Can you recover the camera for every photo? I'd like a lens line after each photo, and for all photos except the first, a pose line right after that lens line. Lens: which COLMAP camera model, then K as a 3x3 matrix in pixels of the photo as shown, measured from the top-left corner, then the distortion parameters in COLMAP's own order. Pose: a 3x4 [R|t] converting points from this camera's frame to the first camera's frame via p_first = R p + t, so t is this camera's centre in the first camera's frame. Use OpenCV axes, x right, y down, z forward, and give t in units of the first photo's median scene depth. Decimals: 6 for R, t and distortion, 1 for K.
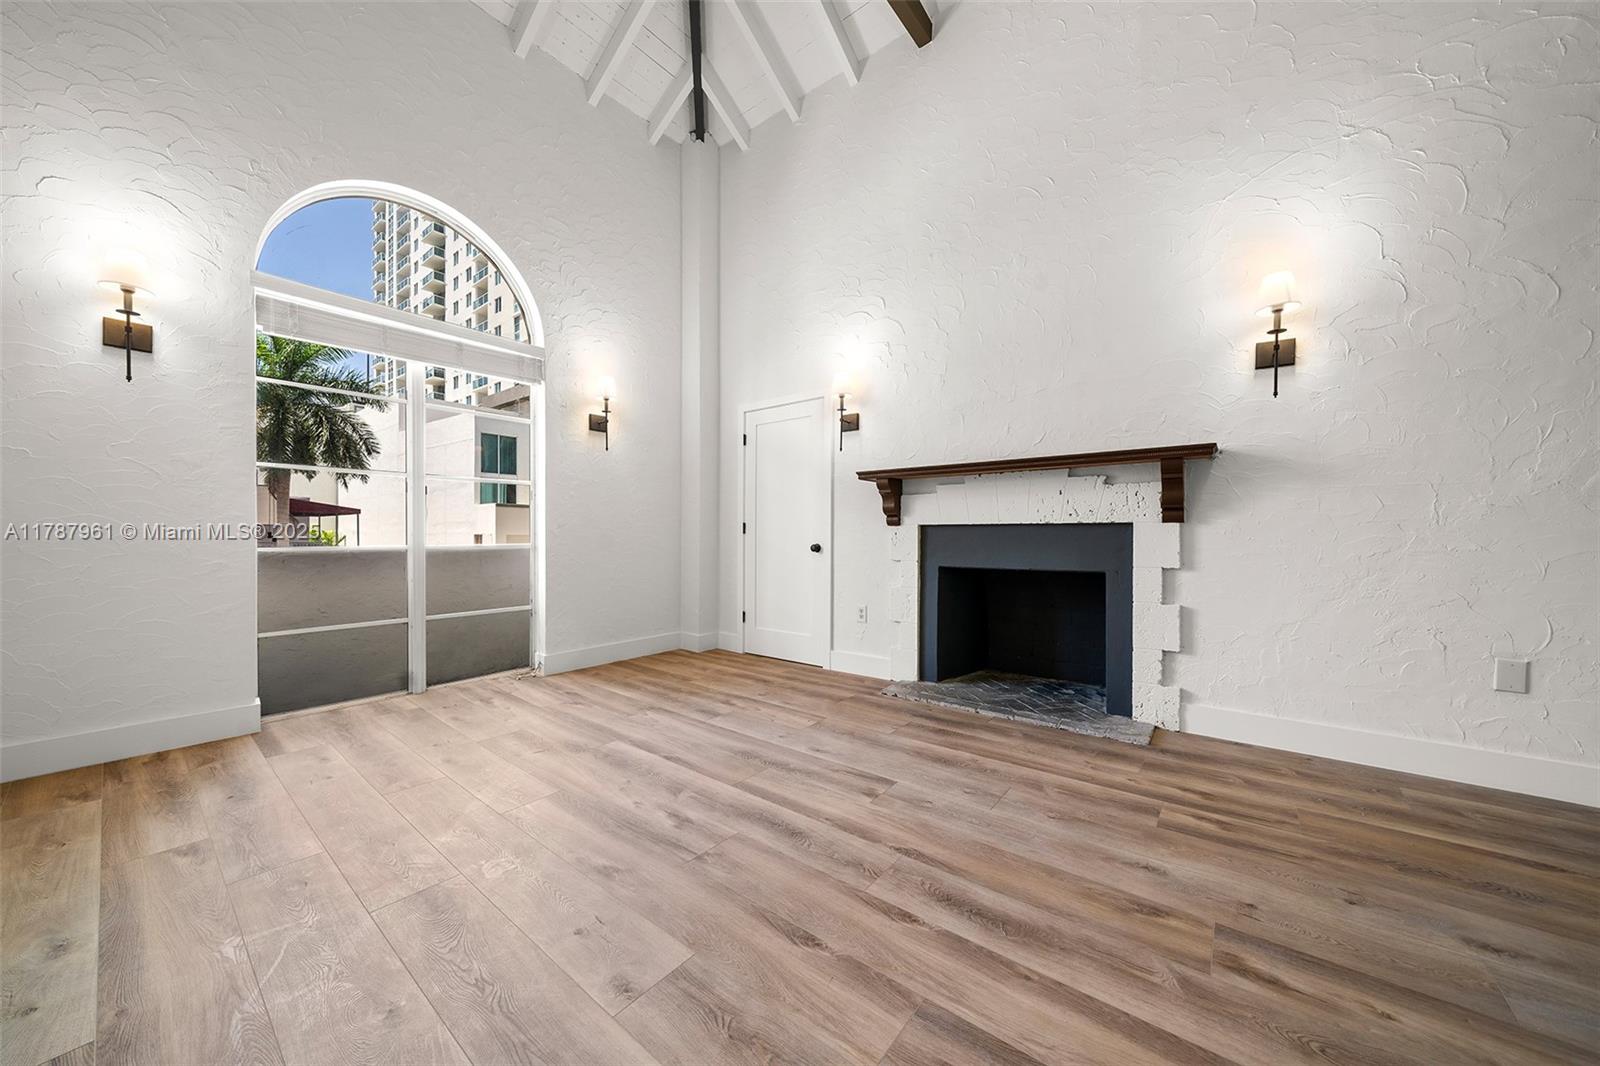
lens RADIAL K [[558.6, 0, 795.9], [0, 558.6, 537.2], [0, 0, 1]] dist [-0.003780, -0.000157]
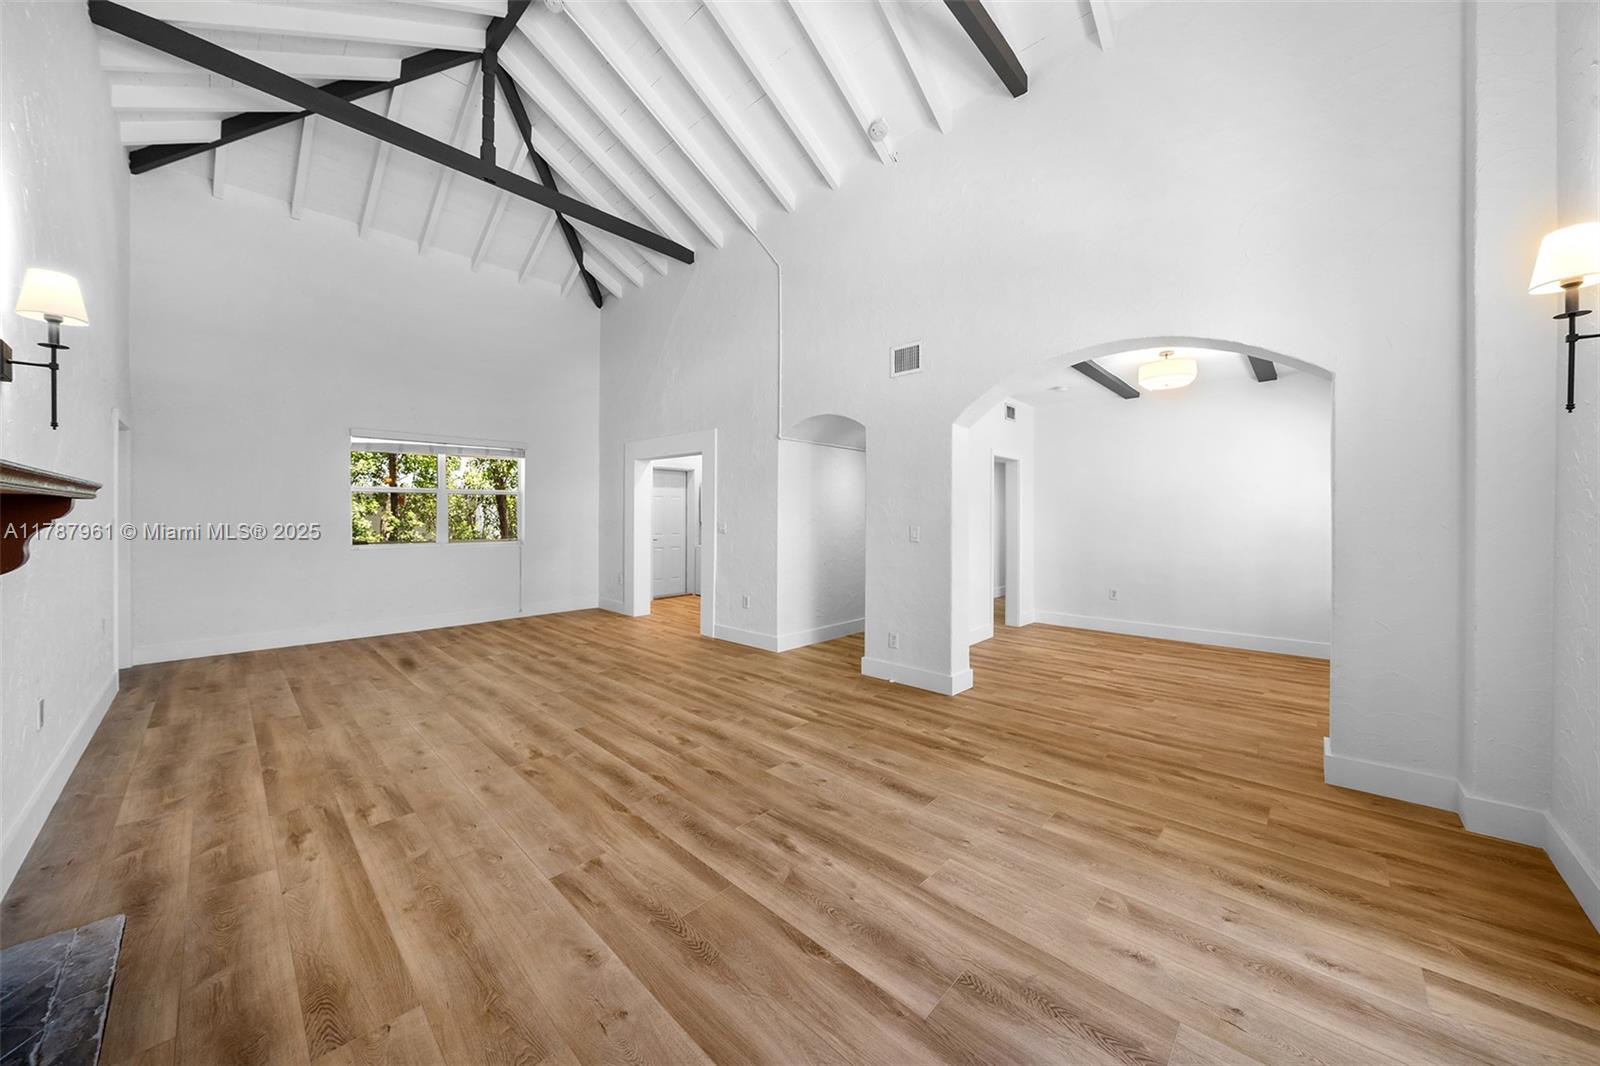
lens RADIAL K [[558.1, 0, 800.6], [0, 558.1, 507.2], [0, 0, 1]] dist [-0.001856, -0.000126]
pose [[-0.996589, -0.005323, 0.082358, -0.219085], [-0.006075, 0.999942, -0.008883, -0.114660], [-0.082306, -0.009353, -0.996563, 1.409981]]
